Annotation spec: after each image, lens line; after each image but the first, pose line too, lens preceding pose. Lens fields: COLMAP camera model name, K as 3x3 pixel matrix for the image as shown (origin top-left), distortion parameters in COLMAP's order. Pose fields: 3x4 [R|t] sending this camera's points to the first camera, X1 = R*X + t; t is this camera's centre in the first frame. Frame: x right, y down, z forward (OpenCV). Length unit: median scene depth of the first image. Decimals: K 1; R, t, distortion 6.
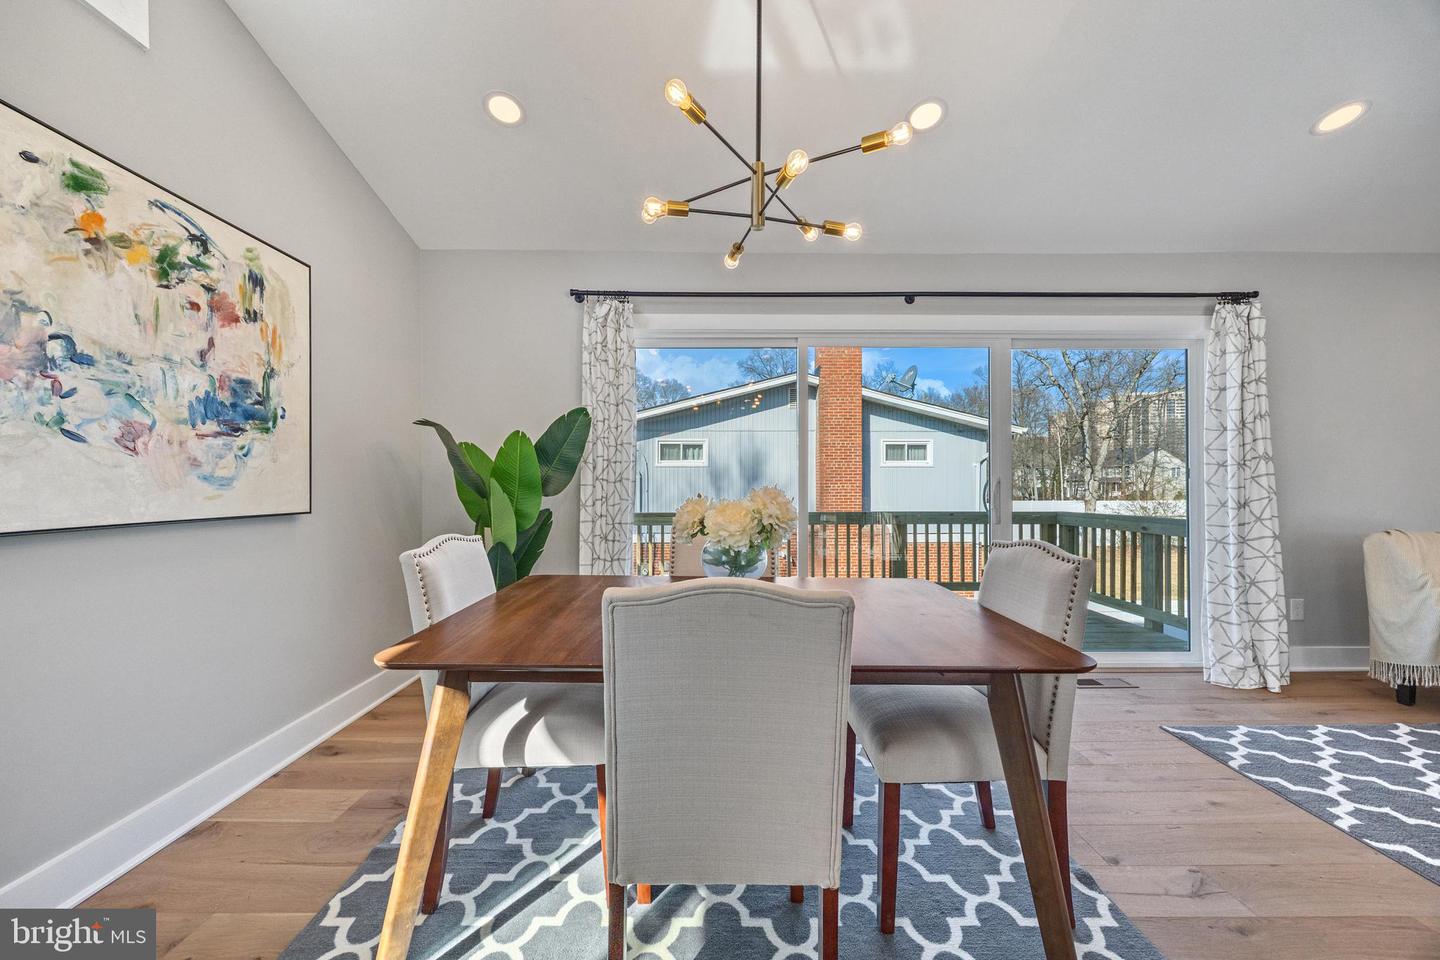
lens RADIAL K [[552.1, 0, 716.5], [0, 552.1, 479.4], [0, 0, 1]] dist [-0.003424, 0.000778]
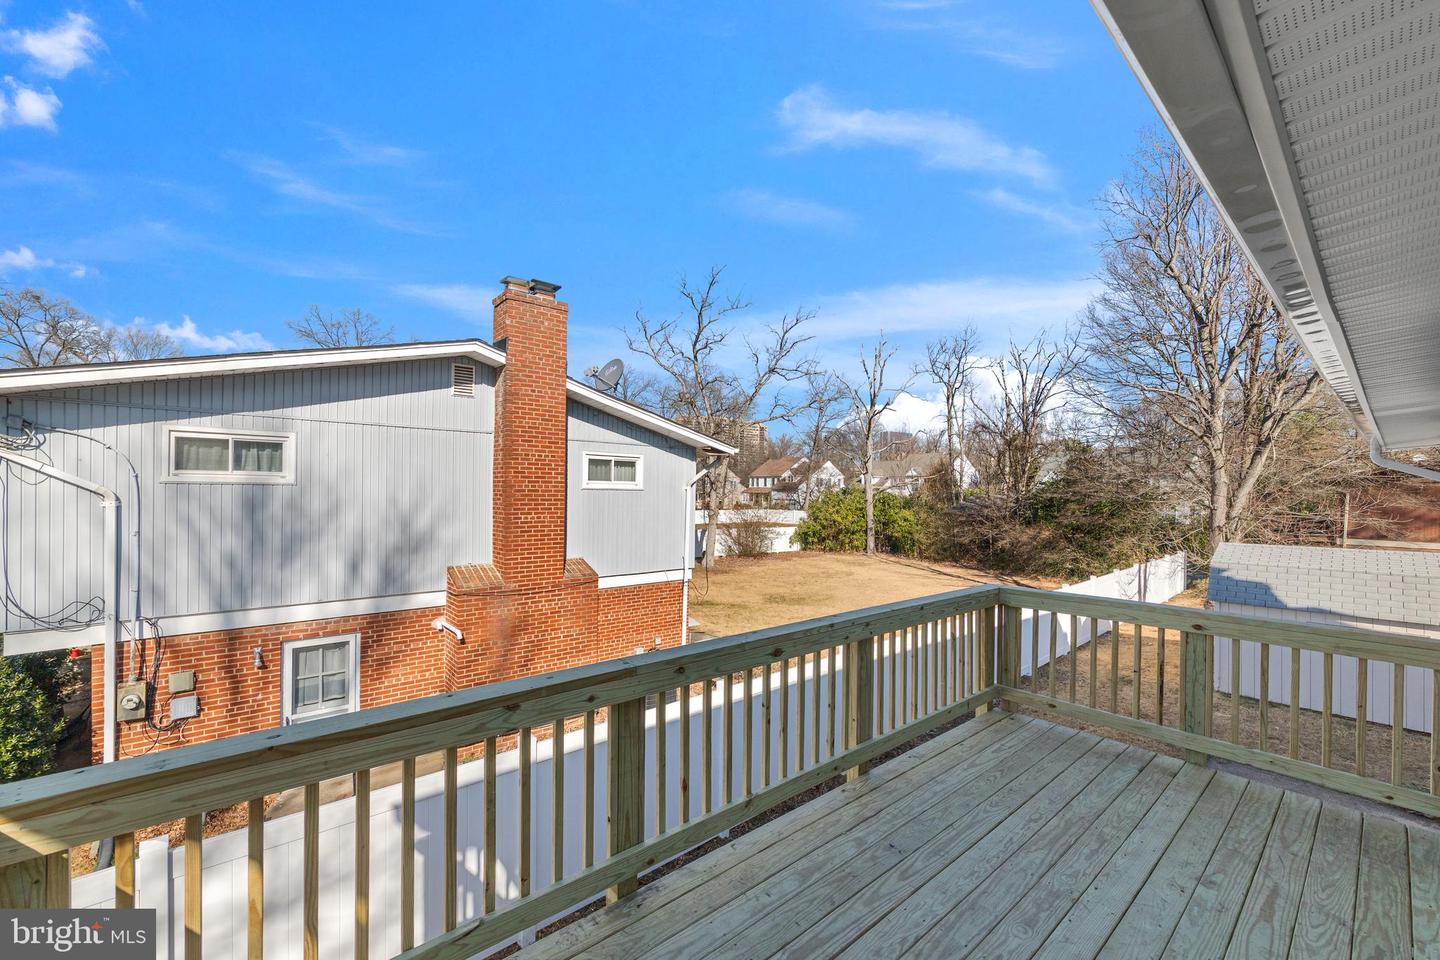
lens RADIAL K [[594.6, 0, 724.9], [0, 594.6, 495.0], [0, 0, 1]] dist [0.015139, -0.000081]
pose [[0.767004, 0.007894, 0.641593, -0.305928], [-0.014596, 0.999880, 0.005147, -0.096419], [-0.641476, -0.013312, 0.767028, 1.202628]]
